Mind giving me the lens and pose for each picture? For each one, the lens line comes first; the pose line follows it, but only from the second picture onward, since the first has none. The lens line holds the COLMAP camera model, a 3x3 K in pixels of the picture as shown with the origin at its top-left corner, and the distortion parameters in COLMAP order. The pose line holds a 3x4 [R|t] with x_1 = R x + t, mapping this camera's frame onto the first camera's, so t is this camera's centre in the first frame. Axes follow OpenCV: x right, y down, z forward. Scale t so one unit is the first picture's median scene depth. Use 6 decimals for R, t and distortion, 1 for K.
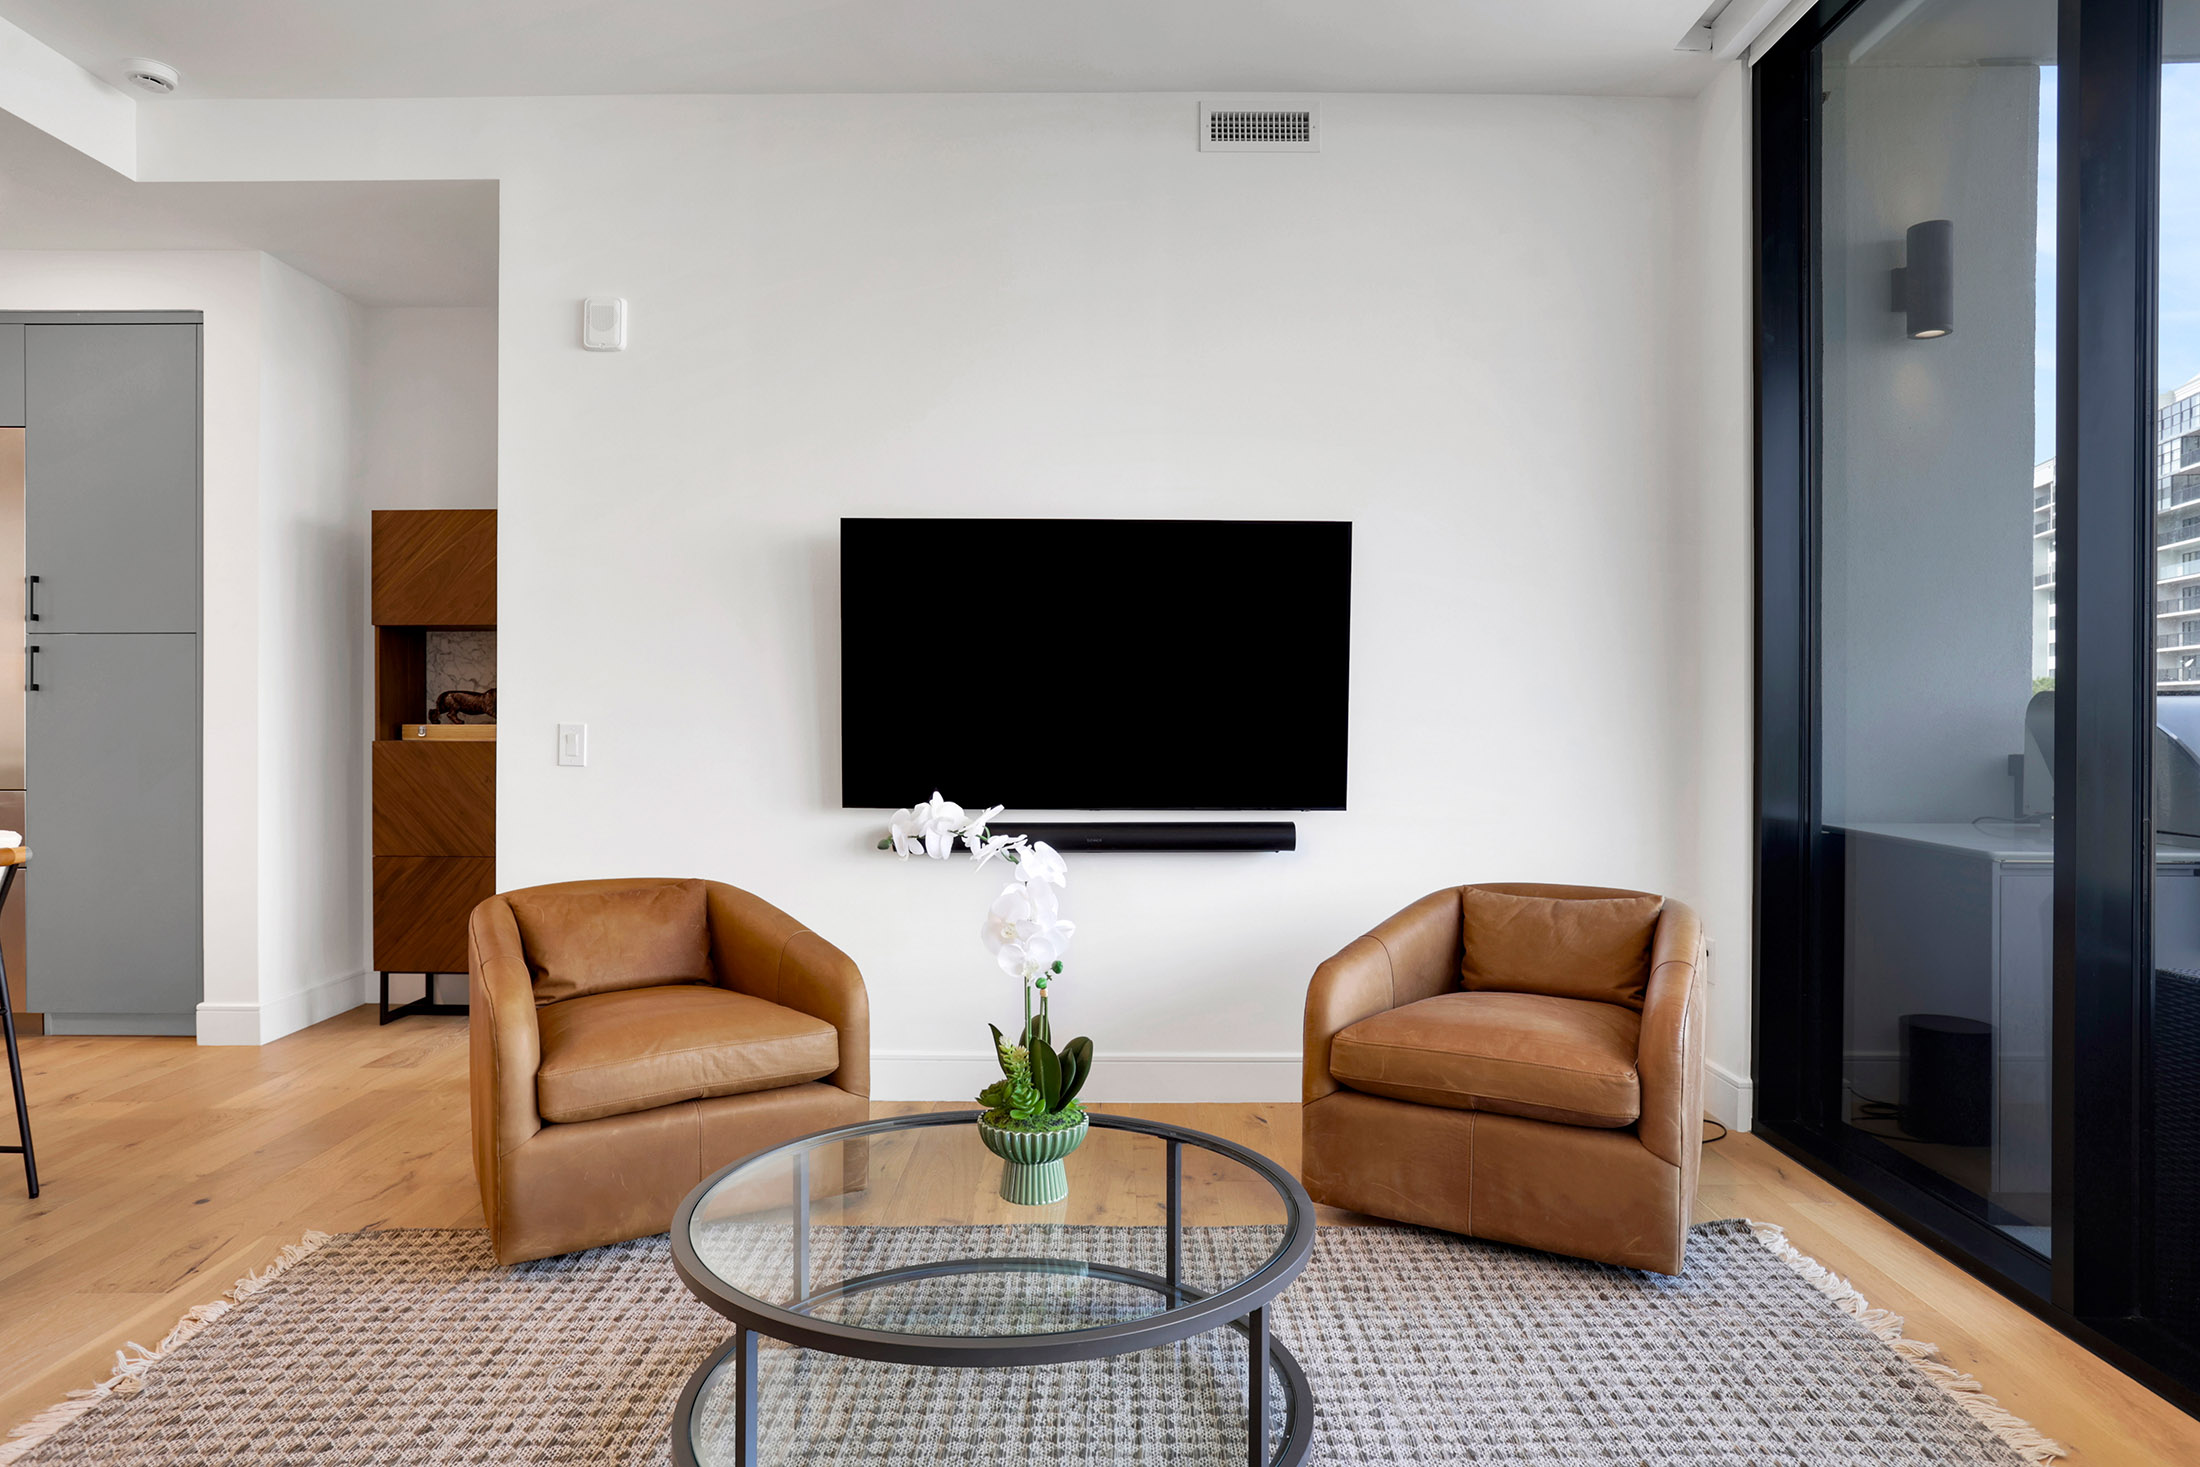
lens RADIAL K [[1342.9, 0, 1109.3], [0, 1342.9, 718.9], [0, 0, 1]] dist [-0.026108, 0.015545]
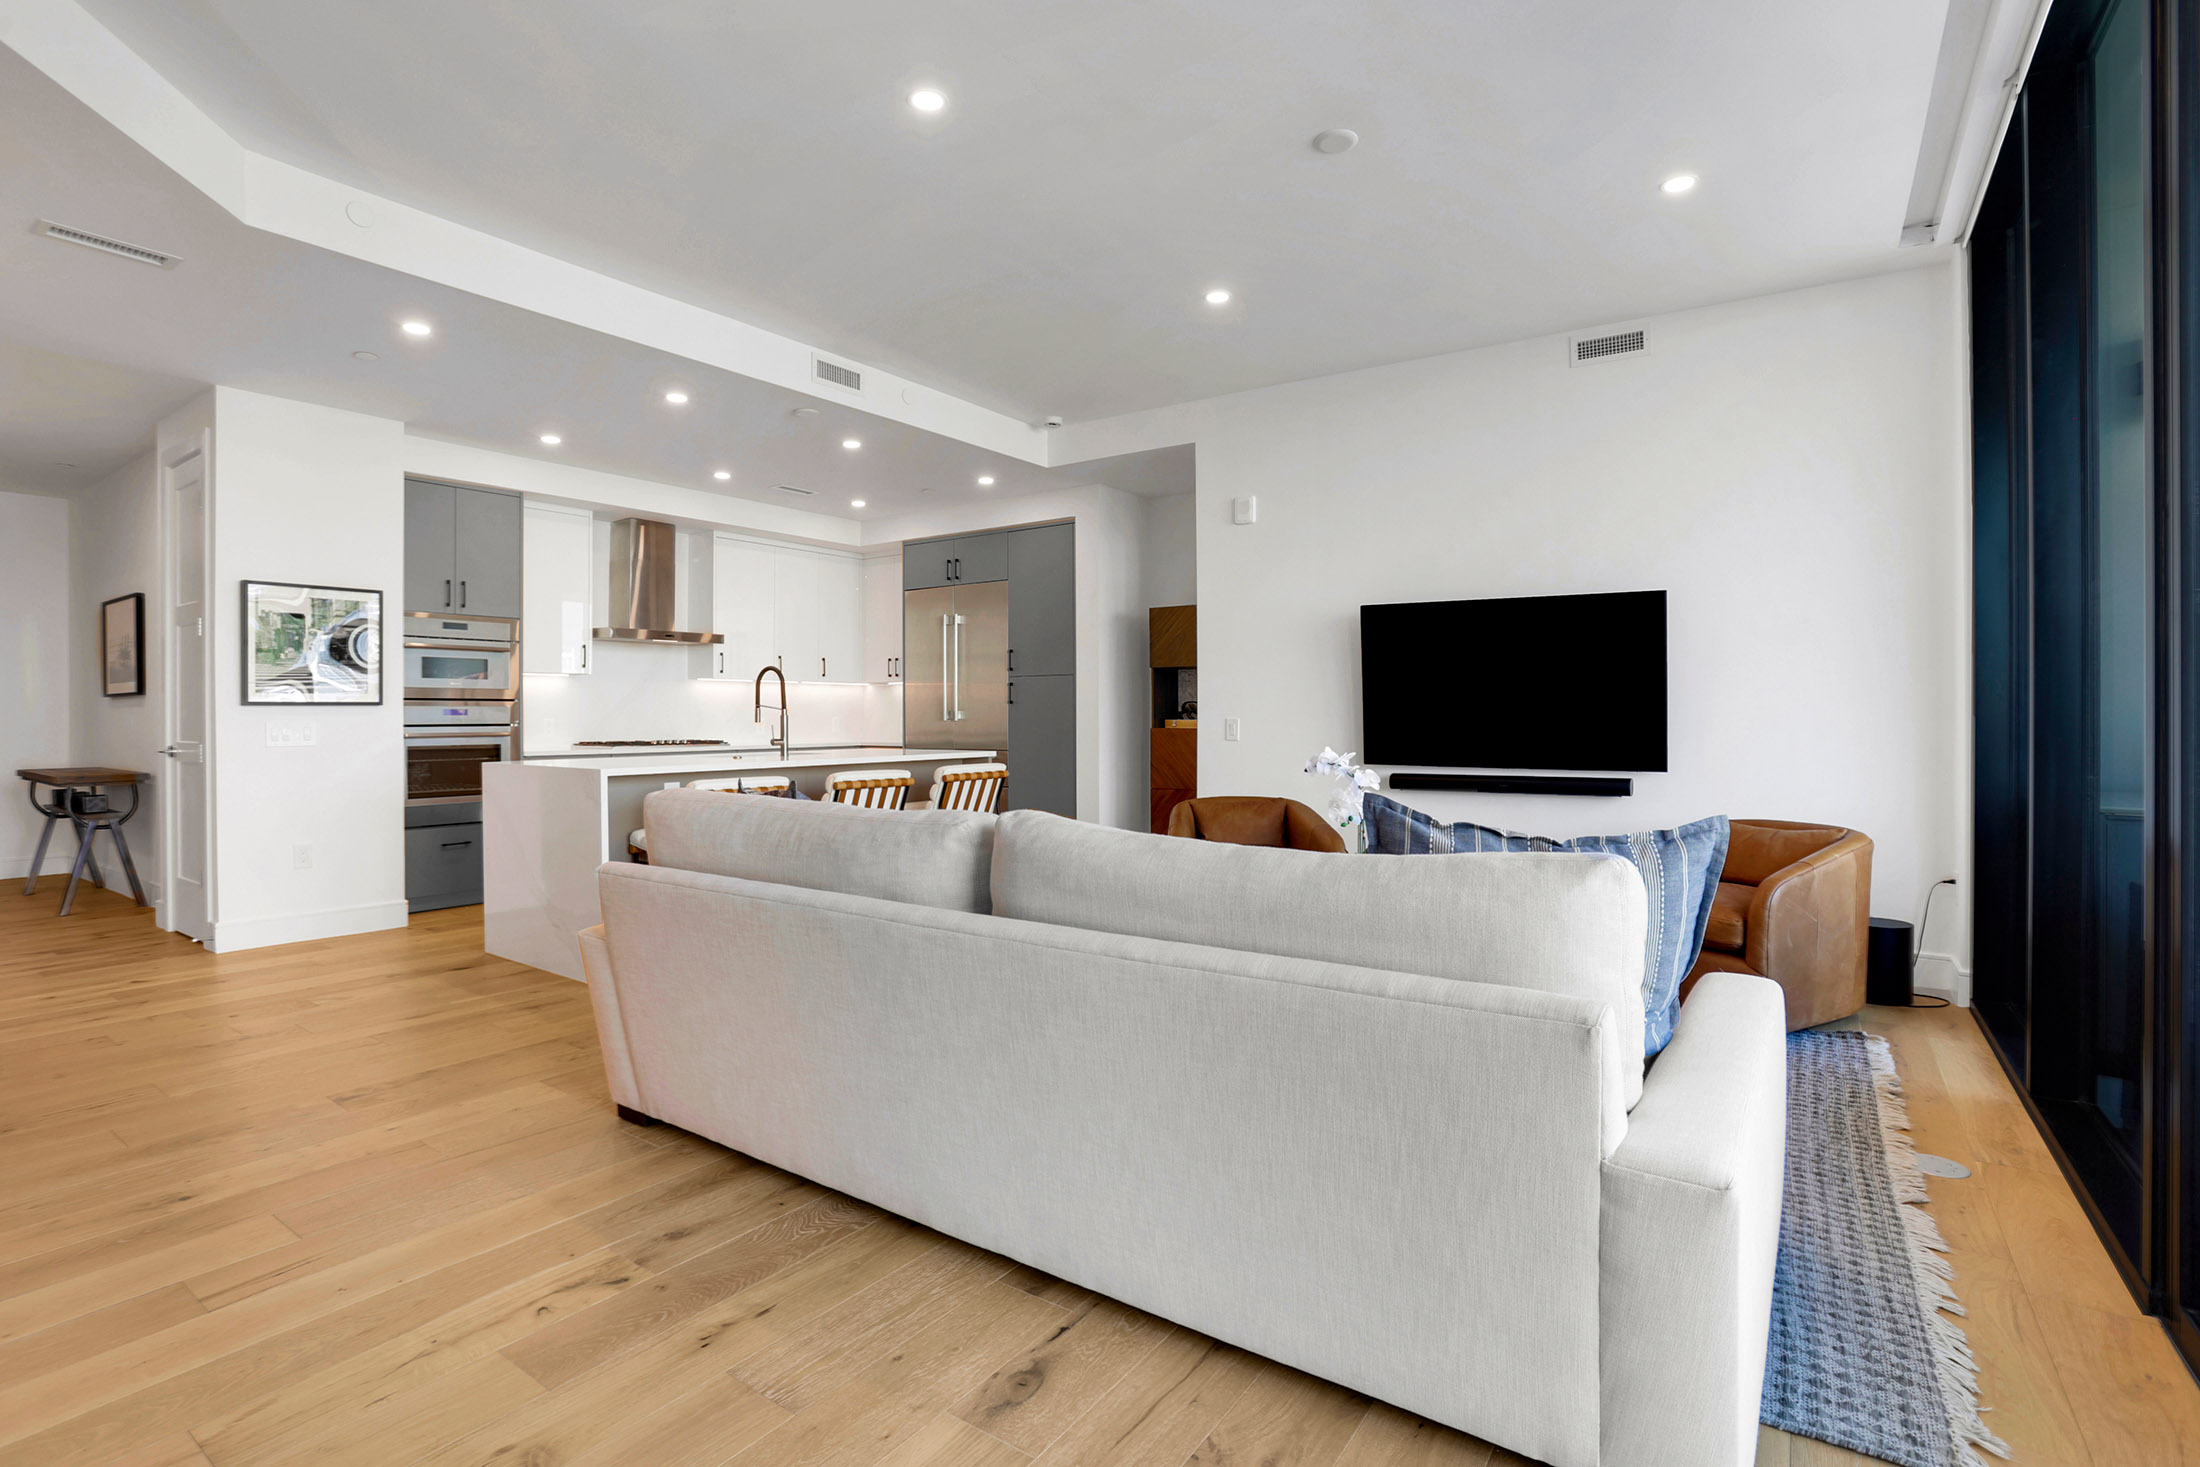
lens RADIAL K [[1015.4, 0, 1100.9], [0, 1015.4, 723.9], [0, 0, 1]] dist [0.000190, 0.000160]
pose [[0.830248, 0.001030, -0.557394, 0.263671], [0.002950, 0.999976, 0.006241, 0.001608], [0.557387, -0.006826, 0.830225, -0.327872]]
